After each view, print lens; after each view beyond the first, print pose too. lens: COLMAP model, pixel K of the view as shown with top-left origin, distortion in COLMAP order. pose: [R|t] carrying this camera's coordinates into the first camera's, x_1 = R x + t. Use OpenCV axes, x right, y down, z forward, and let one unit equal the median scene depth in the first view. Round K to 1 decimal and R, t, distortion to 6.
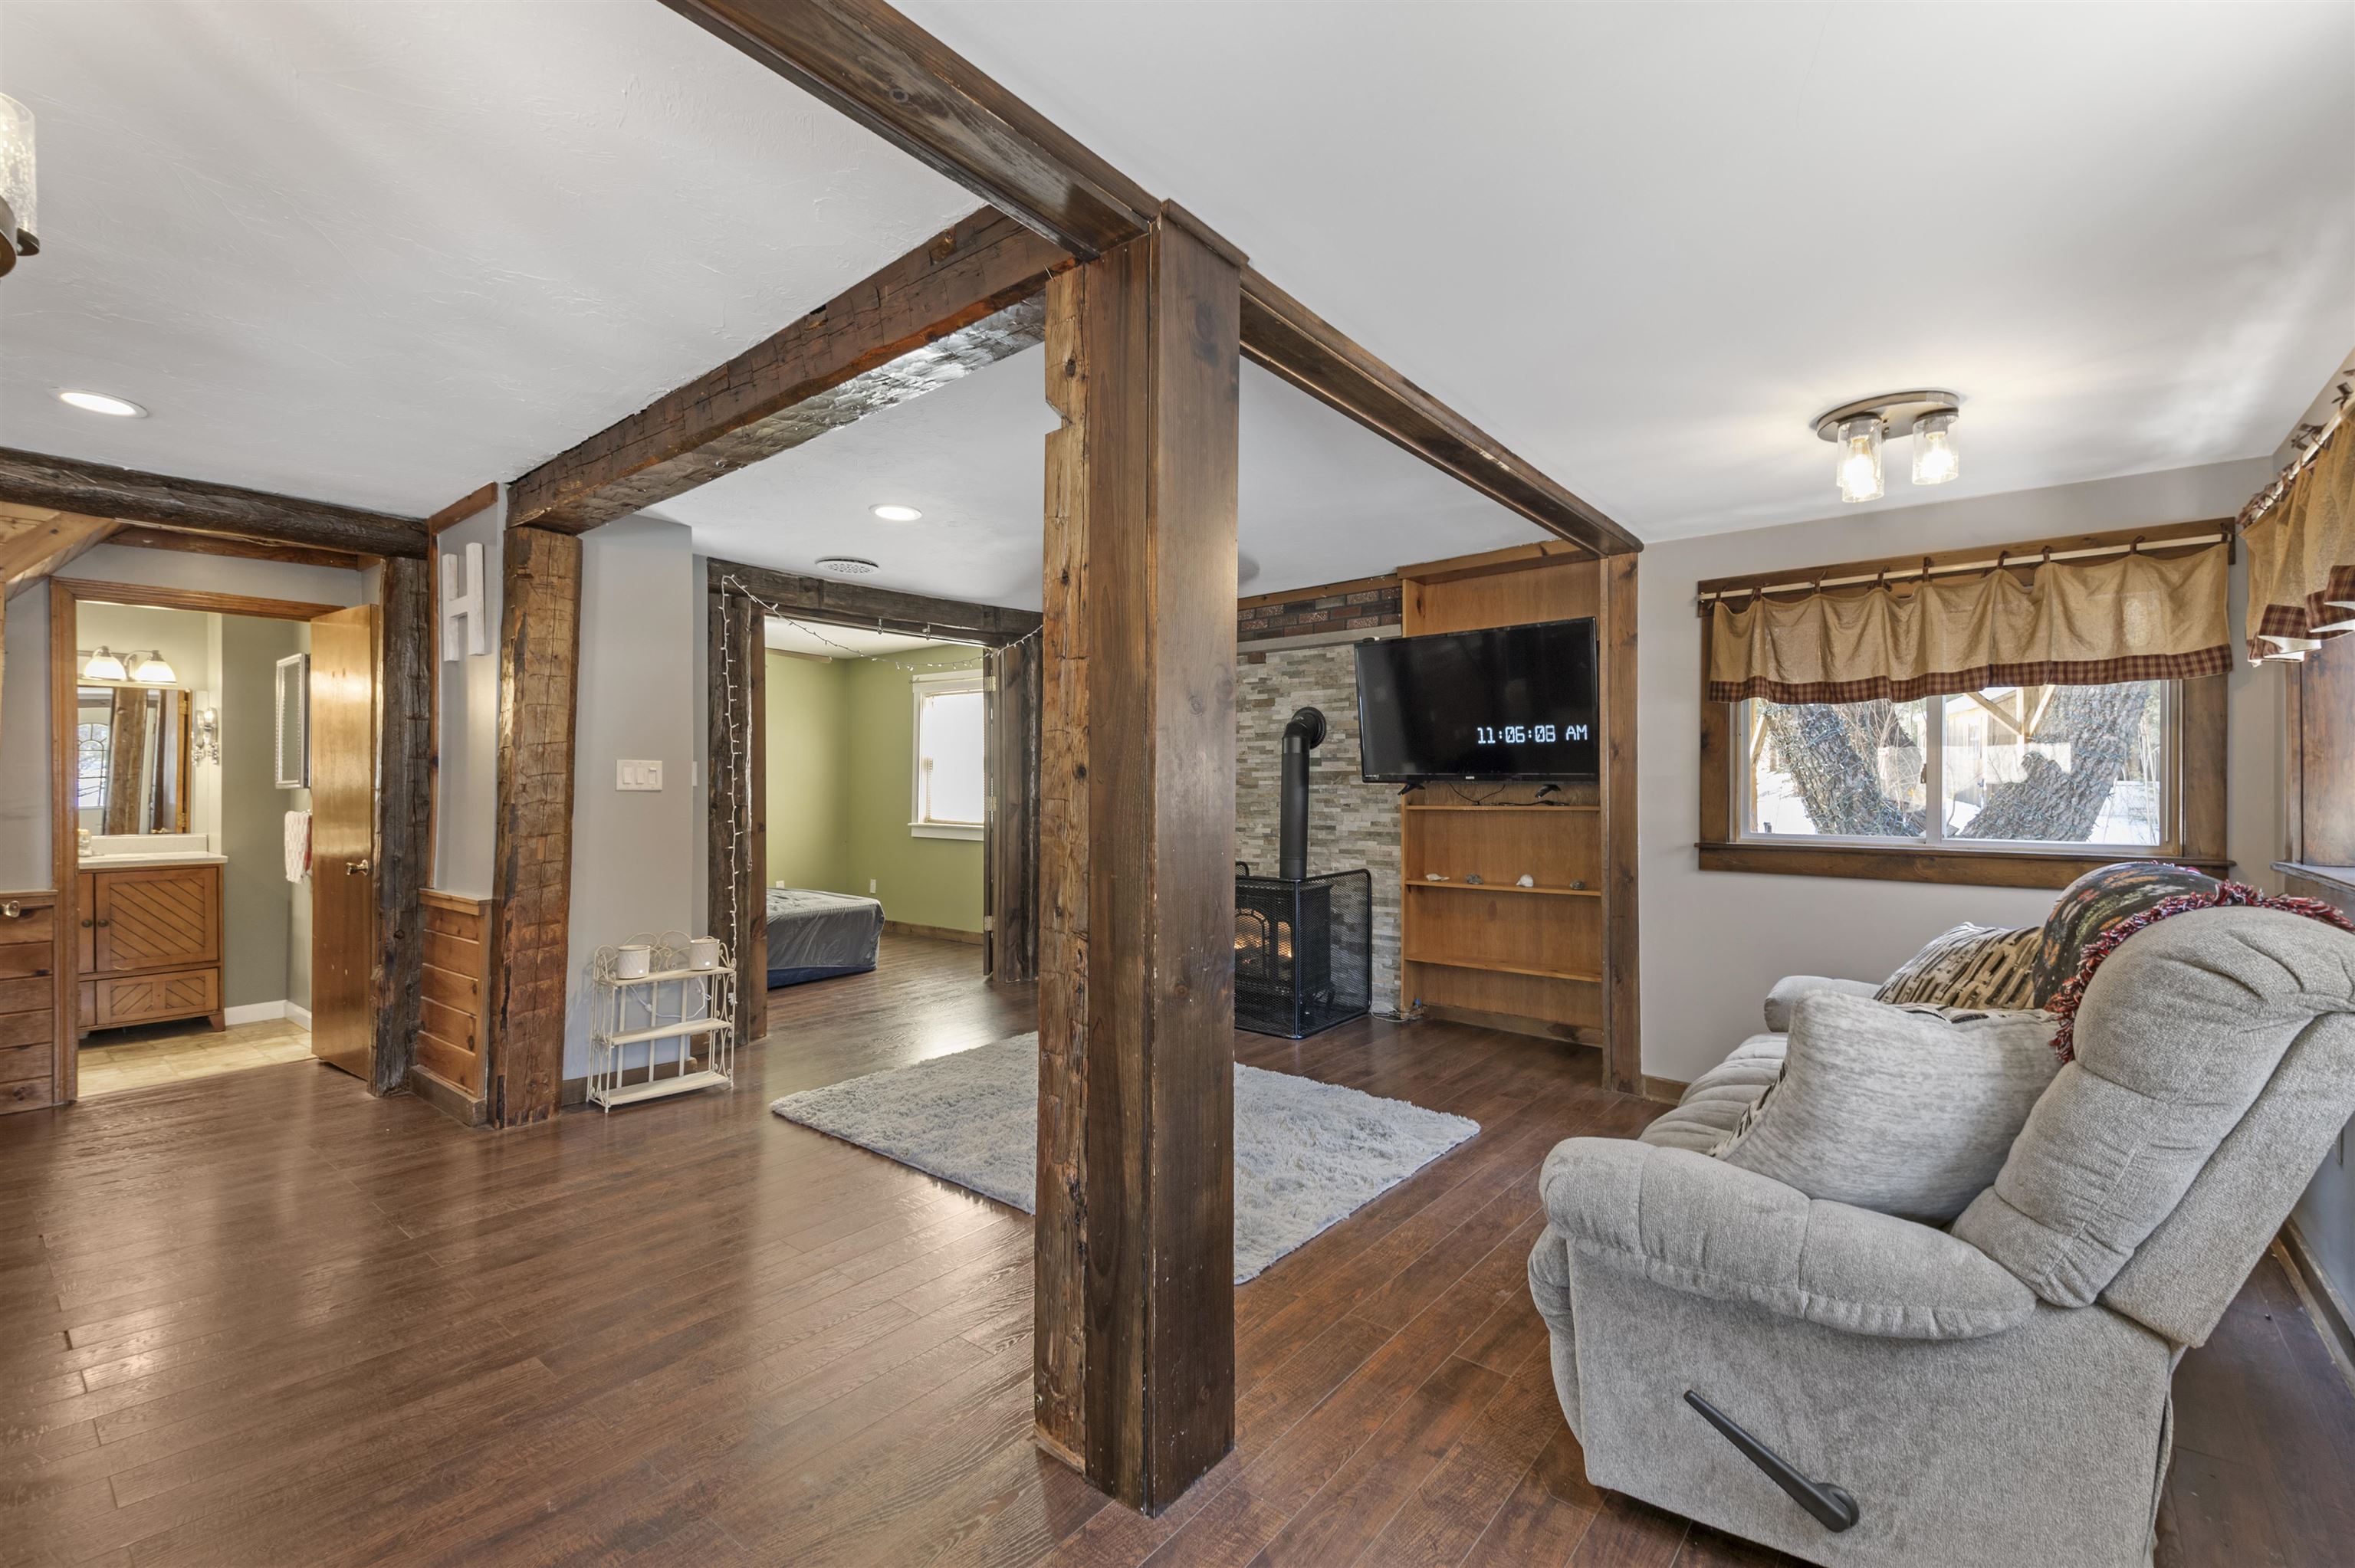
lens RADIAL K [[1002.7, 0, 1182.9], [0, 1002.7, 777.5], [0, 0, 1]] dist [0.071915, -0.035181]
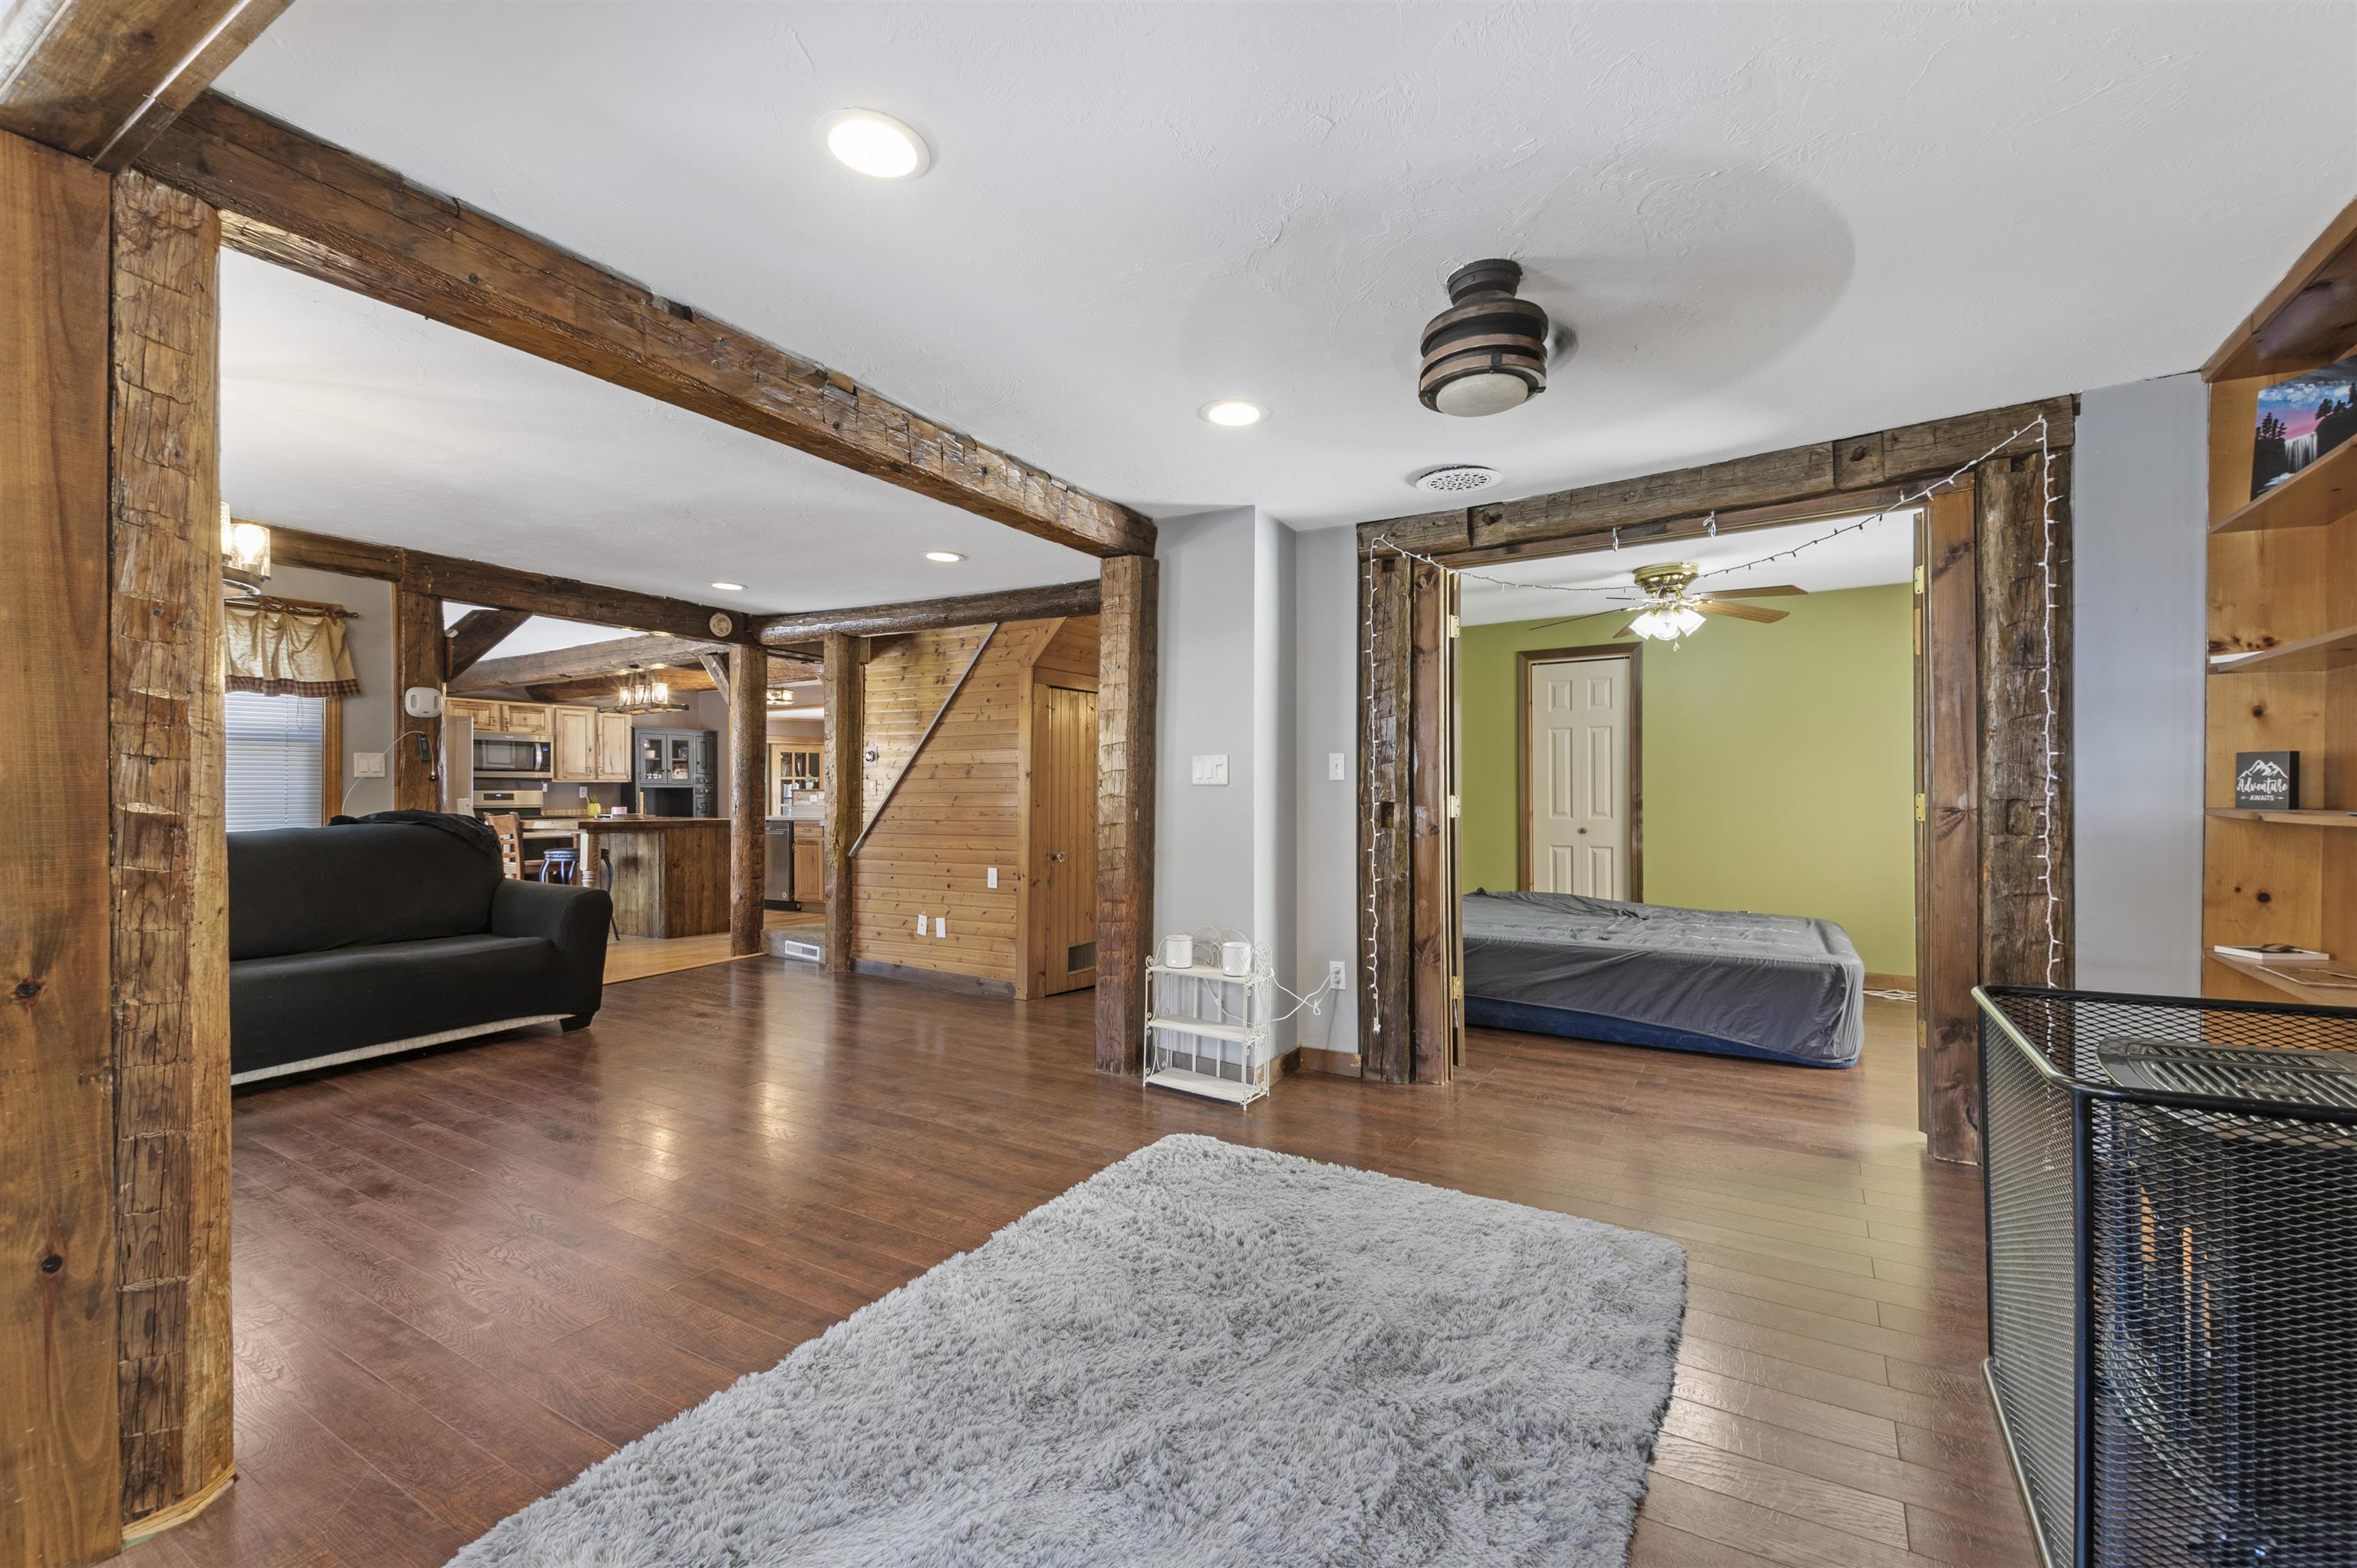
lens RADIAL K [[1003.6, 0, 1183.9], [0, 1003.6, 777.5], [0, 0, 1]] dist [0.071915, -0.035181]
pose [[0.122538, -0.010670, -0.992406, 0.615911], [0.015860, 0.999836, -0.008792, 0.018724], [0.992337, -0.014662, 0.122687, 1.156944]]
